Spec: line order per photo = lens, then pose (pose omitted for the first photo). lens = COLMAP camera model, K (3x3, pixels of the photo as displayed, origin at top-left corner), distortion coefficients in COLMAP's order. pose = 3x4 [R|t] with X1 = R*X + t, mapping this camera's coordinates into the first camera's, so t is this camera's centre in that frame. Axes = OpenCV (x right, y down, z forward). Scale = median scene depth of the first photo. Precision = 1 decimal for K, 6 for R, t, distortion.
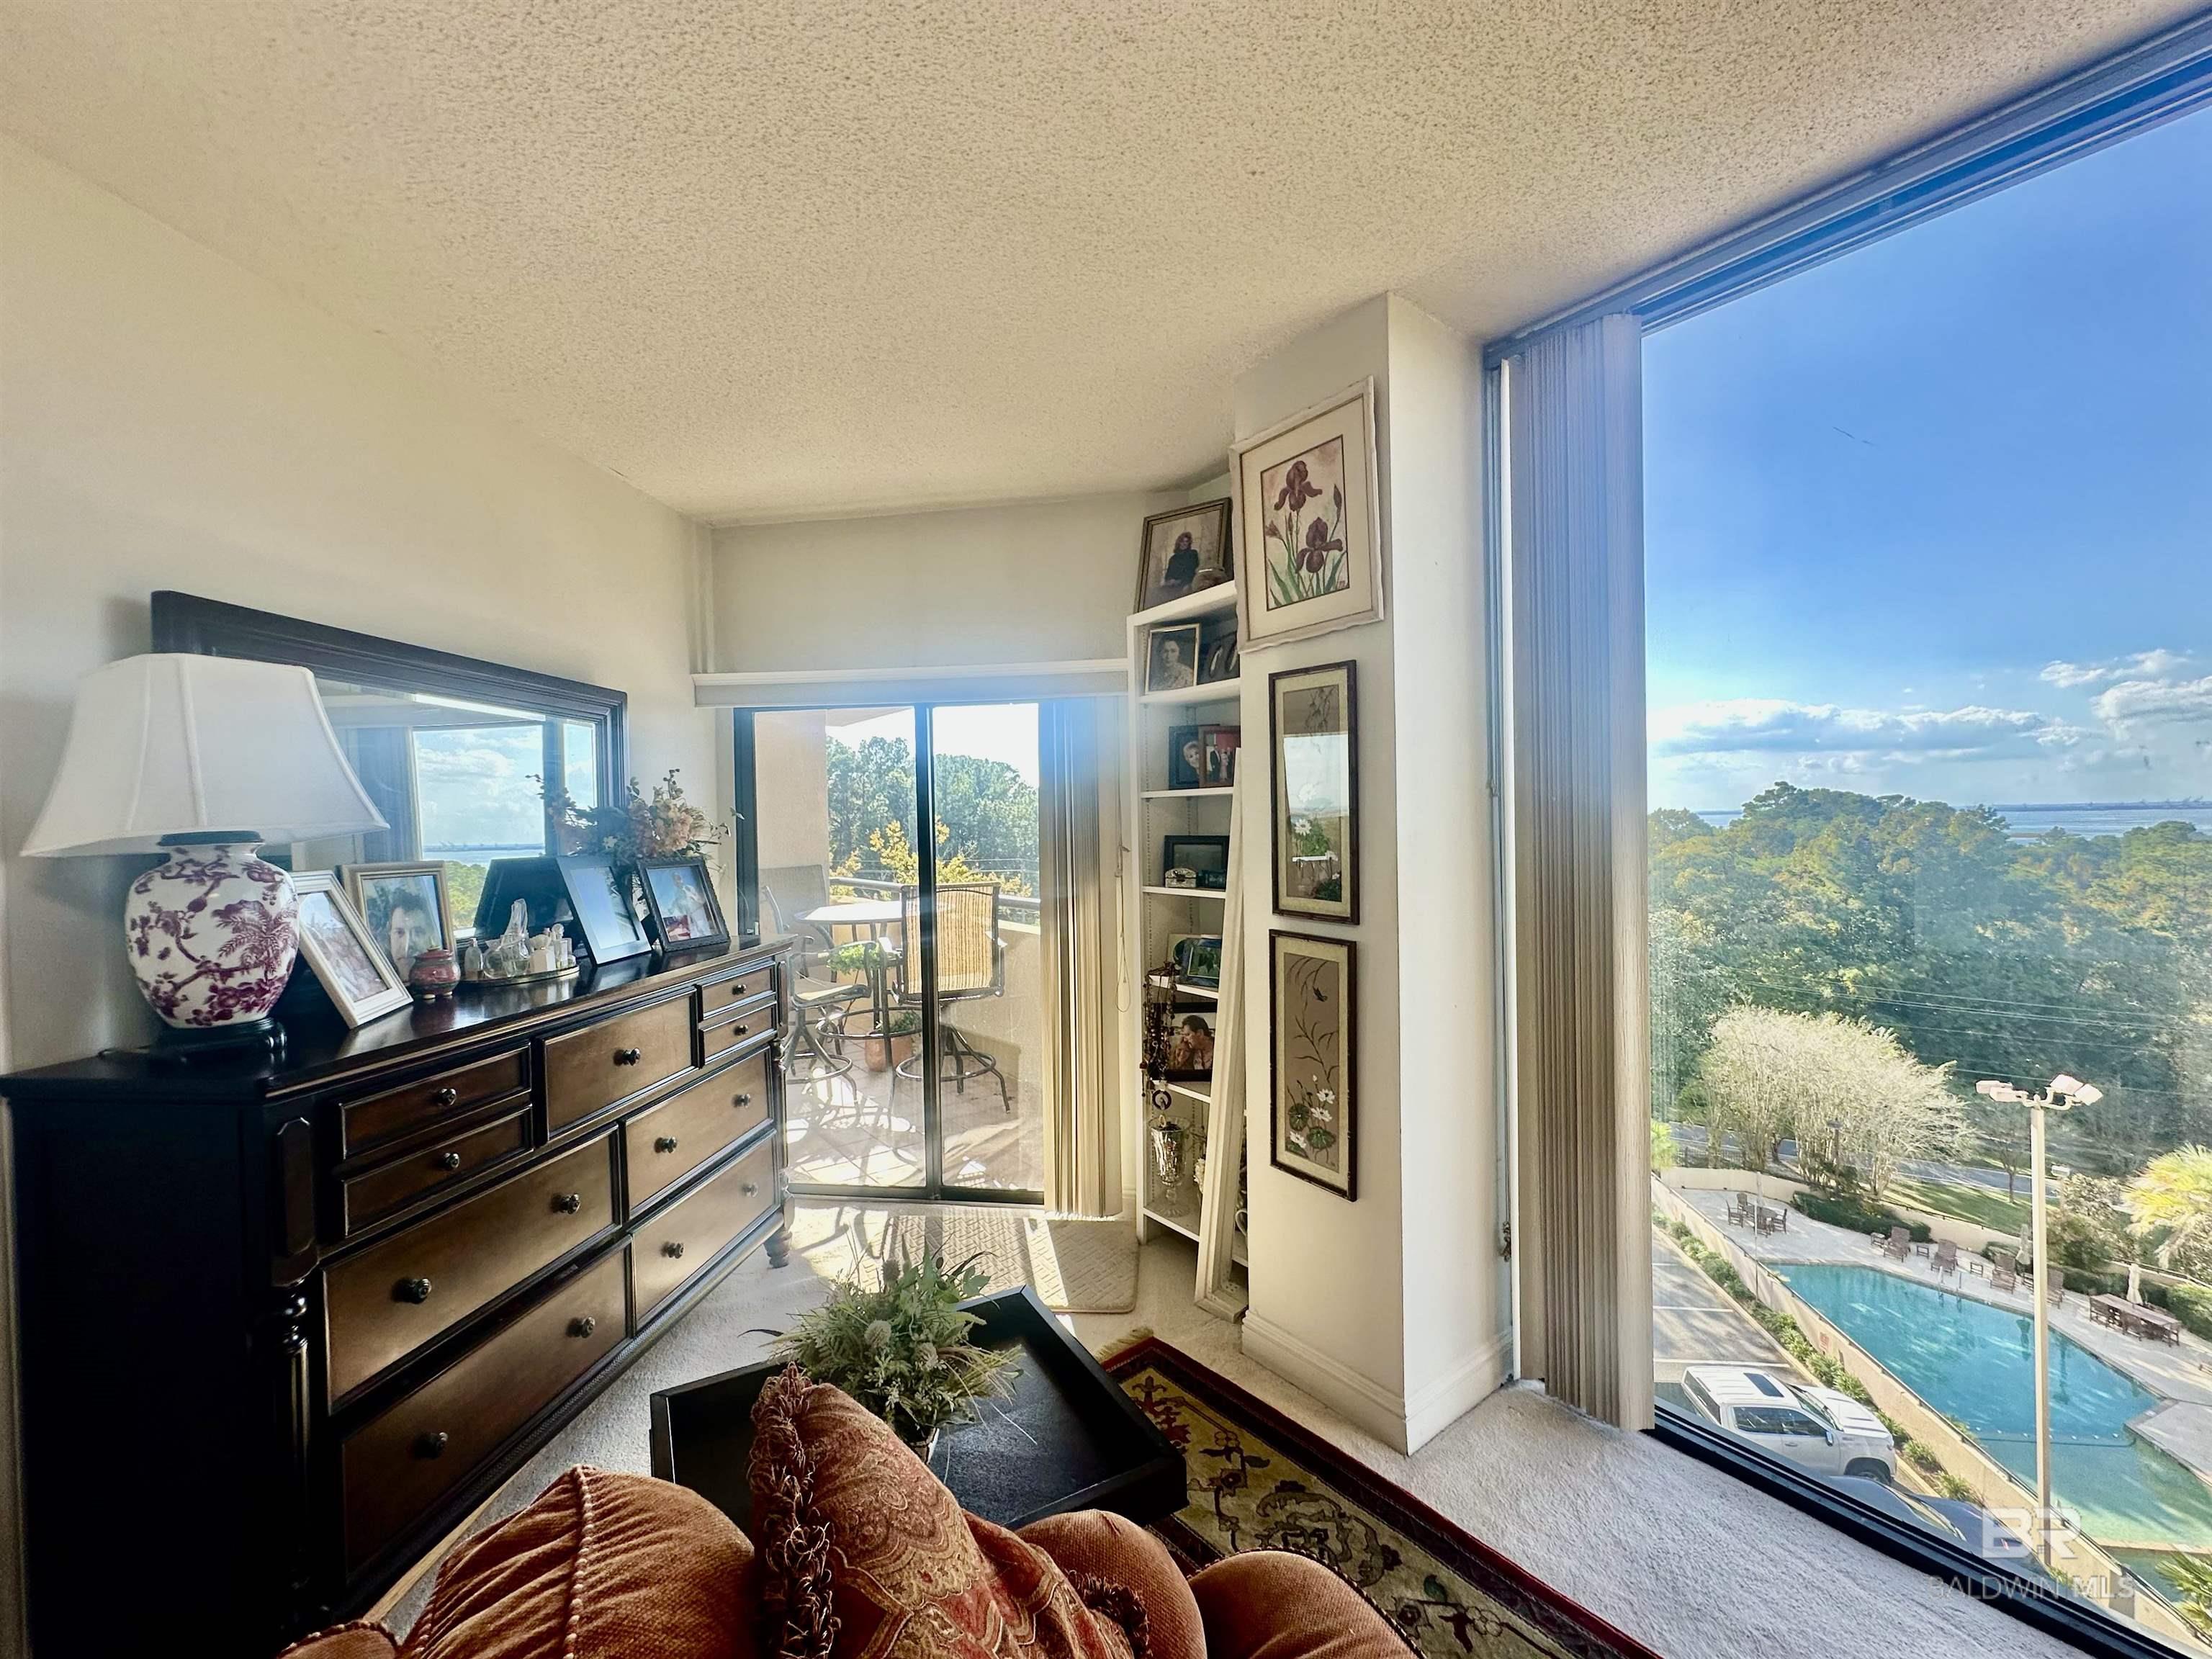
lens RADIAL K [[883.4, 0, 1106.0], [0, 883.4, 829.5], [0, 0, 1]] dist [-0.004175, 0.000873]
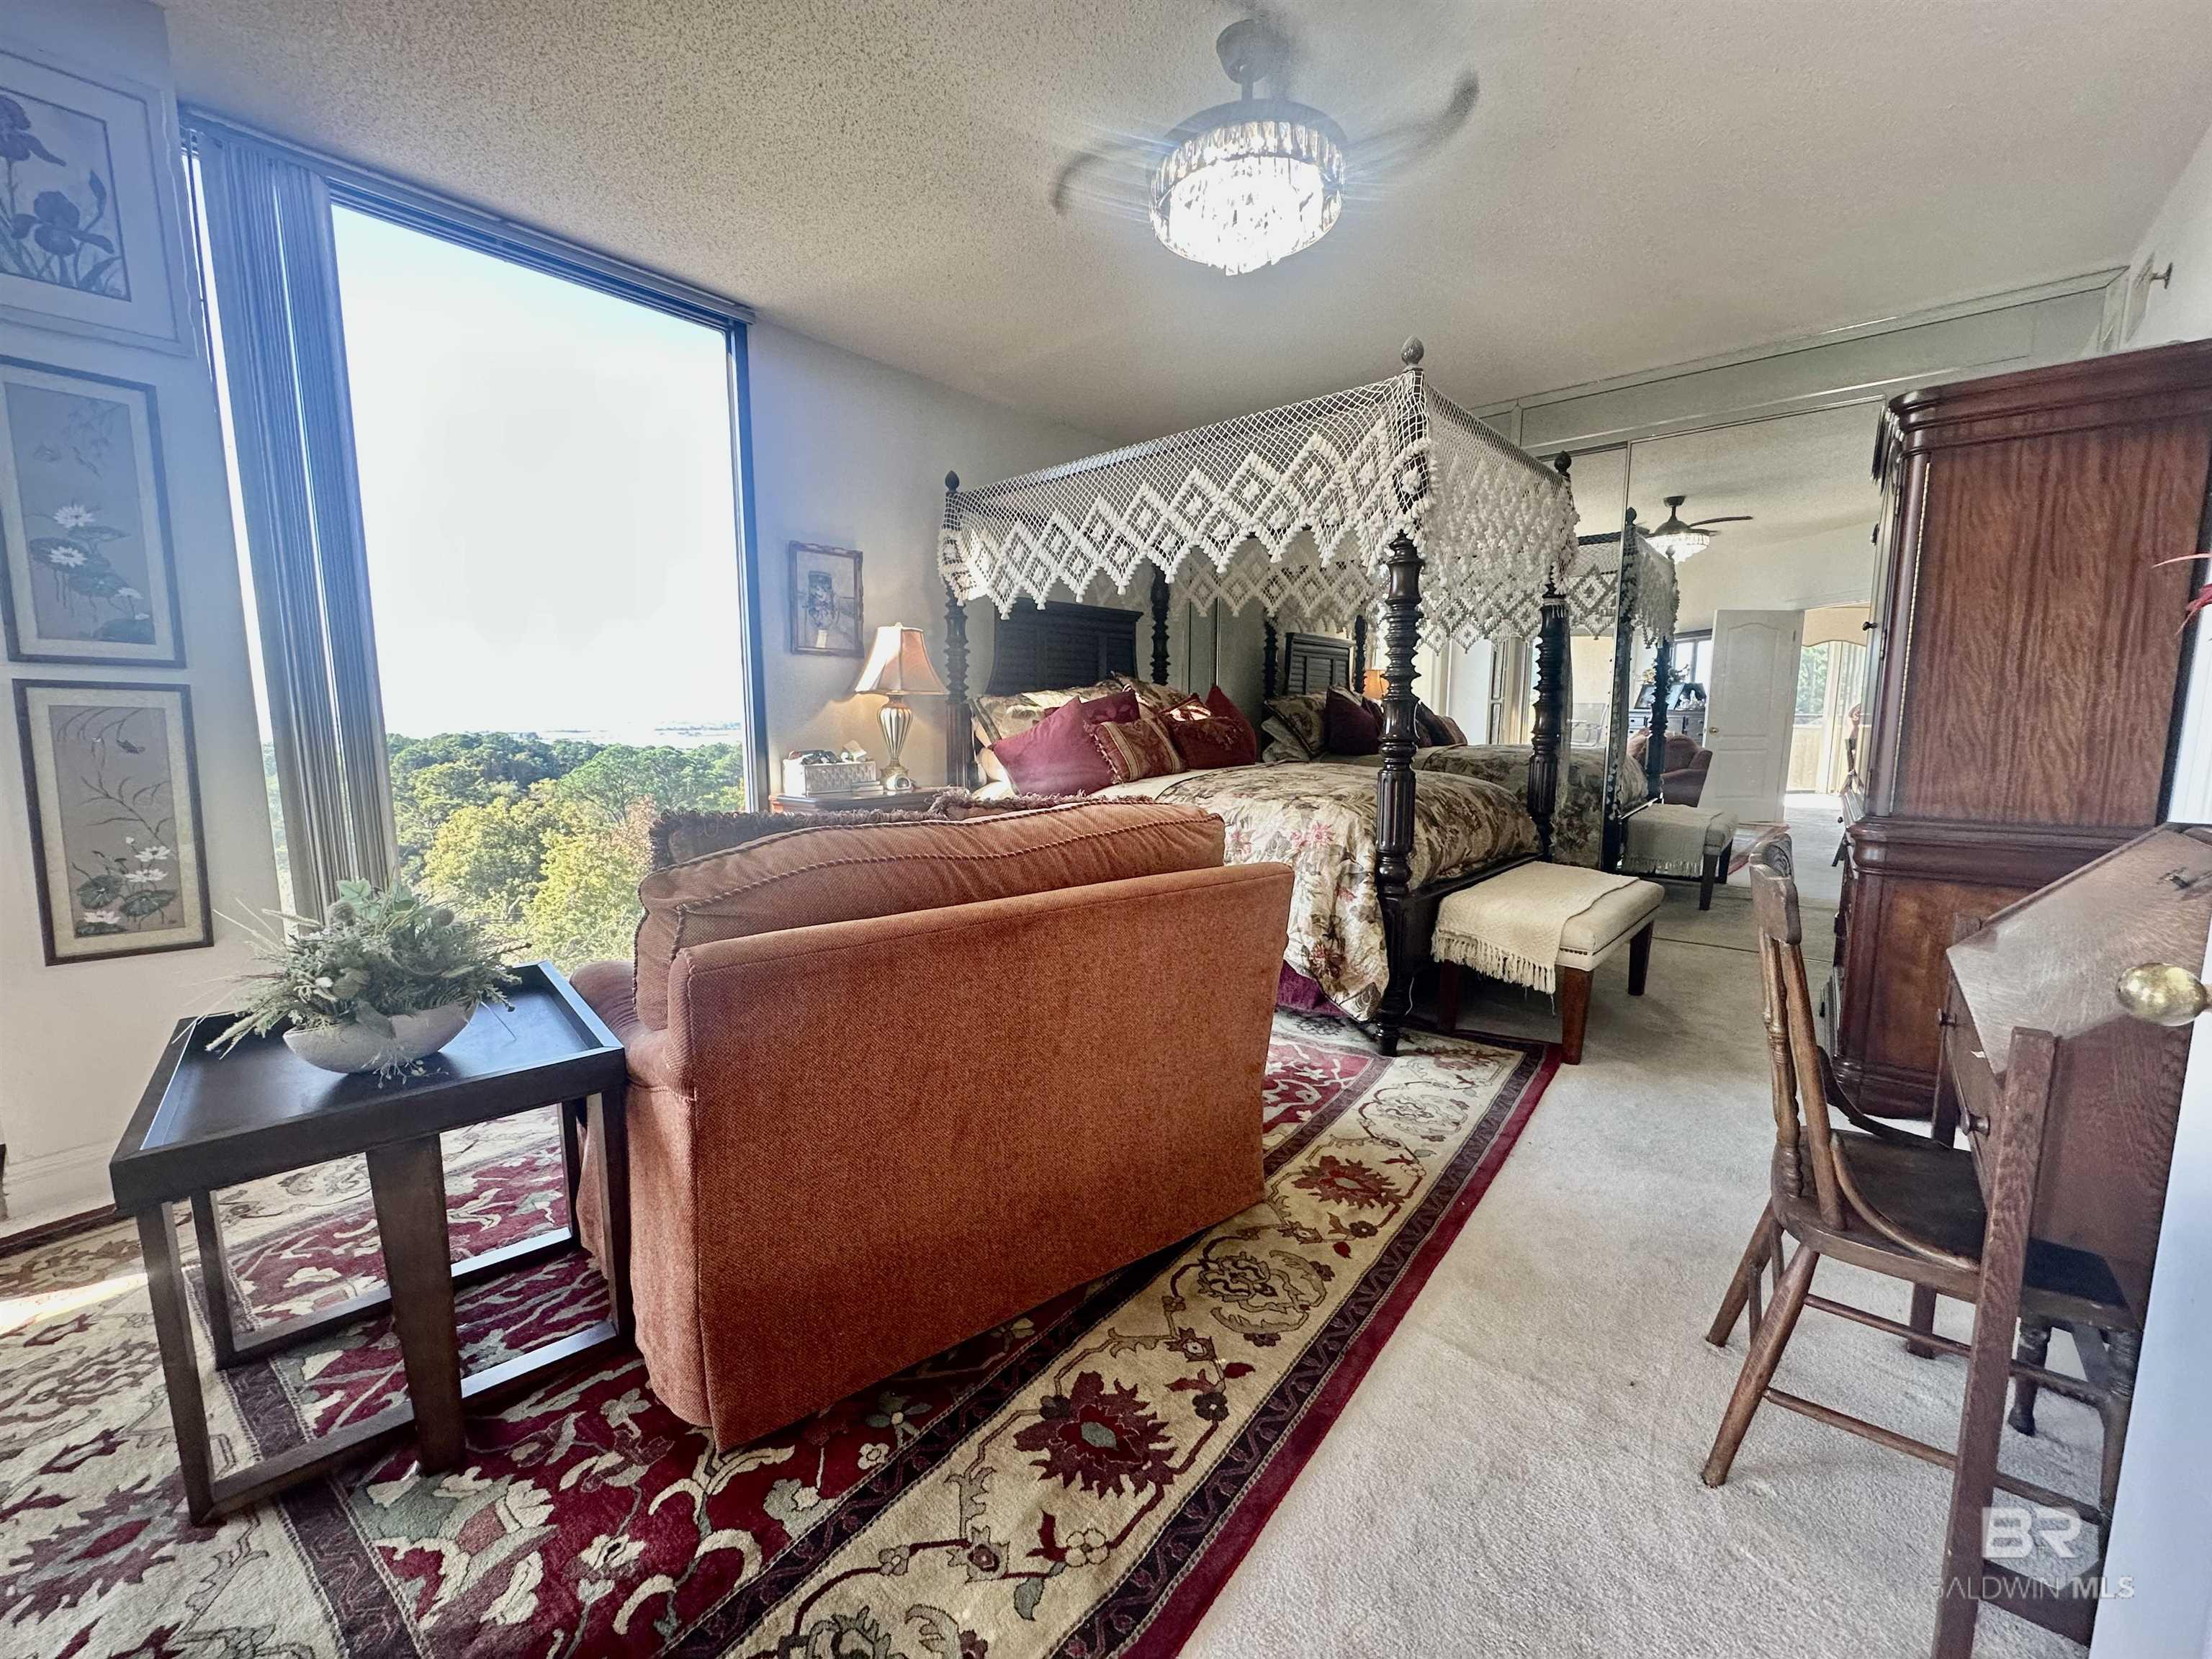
lens RADIAL K [[883.4, 0, 1106.0], [0, 883.4, 829.5], [0, 0, 1]] dist [-0.004175, 0.000873]
pose [[-0.198175, -0.108472, 0.974146, -0.864987], [0.010614, 0.993562, 0.112794, 0.180008], [-0.980109, 0.032693, -0.195748, 0.185609]]
